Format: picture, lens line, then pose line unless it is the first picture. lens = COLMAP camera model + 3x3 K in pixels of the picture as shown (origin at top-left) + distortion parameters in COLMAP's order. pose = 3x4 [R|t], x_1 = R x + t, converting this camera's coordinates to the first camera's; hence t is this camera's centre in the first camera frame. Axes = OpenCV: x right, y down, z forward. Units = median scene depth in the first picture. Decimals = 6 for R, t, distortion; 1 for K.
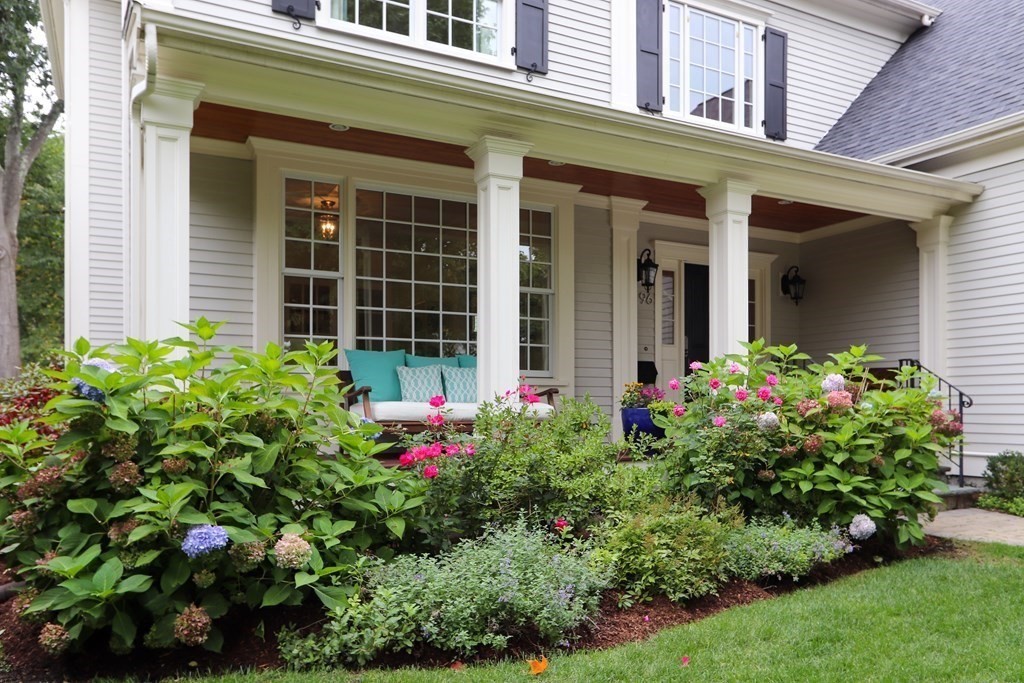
lens RADIAL K [[797.2, 0, 511.8], [0, 797.2, 342.3], [0, 0, 1]] dist [-0.007175, -0.003687]
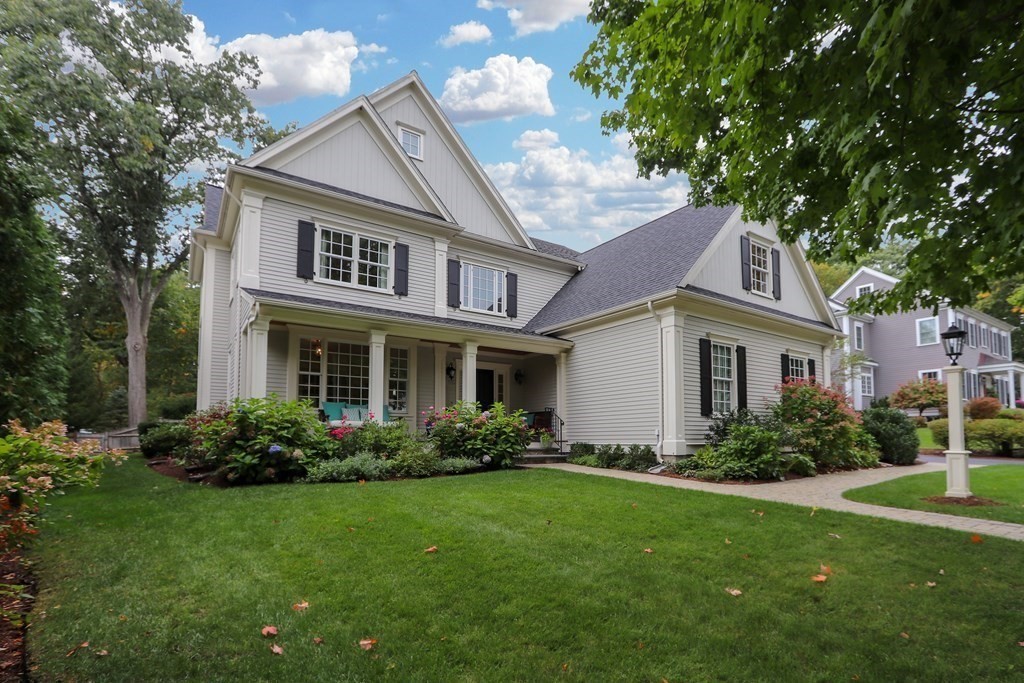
lens RADIAL K [[496.8, 0, 517.1], [0, 496.8, 383.5], [0, 0, 1]] dist [-0.023569, -0.000137]
pose [[0.991255, 0.014510, 0.131159, 0.250587], [-0.010240, 0.999397, -0.033169, -0.003977], [-0.131561, 0.031536, 0.990806, -0.832944]]
